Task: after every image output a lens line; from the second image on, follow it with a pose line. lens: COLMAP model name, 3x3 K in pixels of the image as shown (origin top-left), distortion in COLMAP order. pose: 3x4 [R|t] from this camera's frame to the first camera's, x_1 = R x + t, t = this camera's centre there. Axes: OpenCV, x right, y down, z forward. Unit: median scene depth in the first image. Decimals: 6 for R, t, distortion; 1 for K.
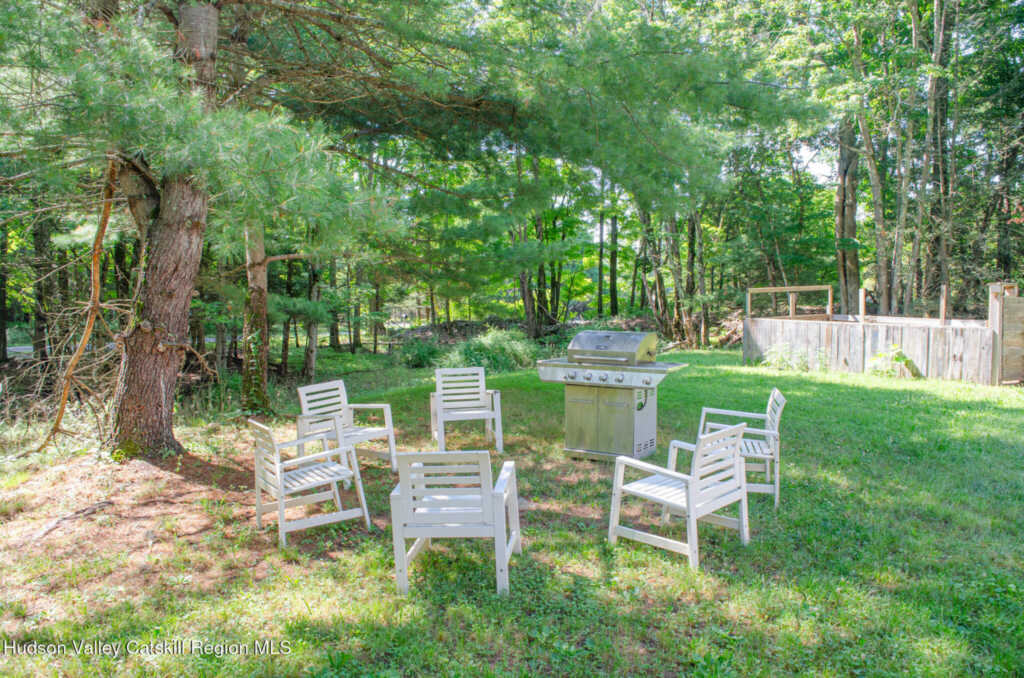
lens RADIAL K [[810.2, 0, 515.5], [0, 810.2, 345.0], [0, 0, 1]] dist [-0.103983, 0.033133]
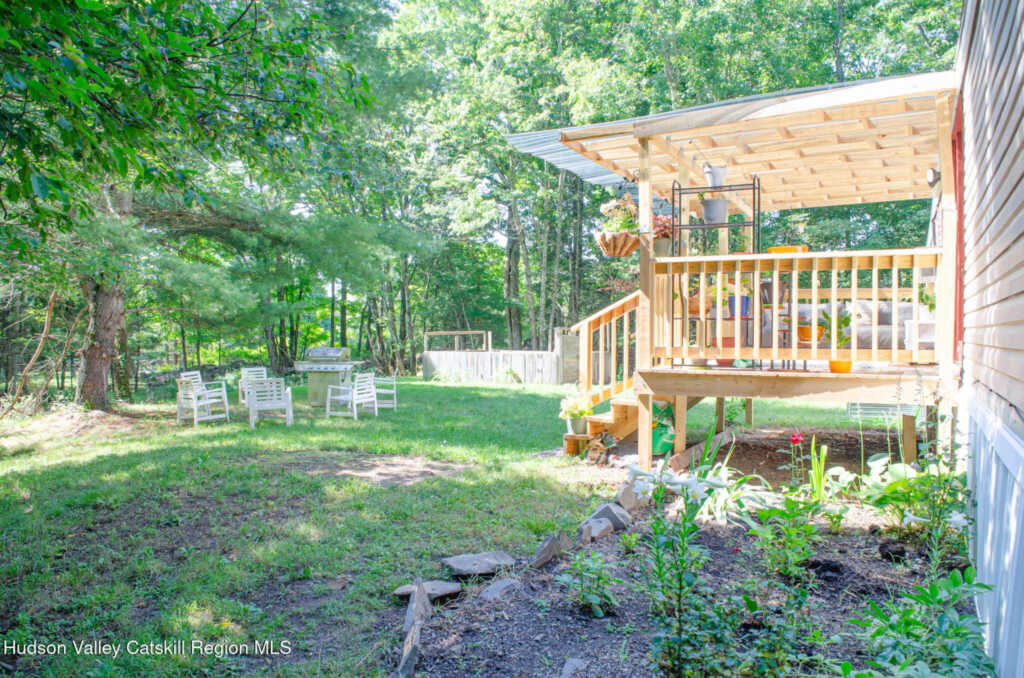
lens RADIAL K [[810.2, 0, 515.5], [0, 810.2, 345.0], [0, 0, 1]] dist [-0.103983, 0.033133]
pose [[0.948179, -0.002142, 0.317730, -0.017254], [0.022498, 0.997920, -0.060414, 0.021679], [-0.316939, 0.064431, 0.946255, -0.219039]]
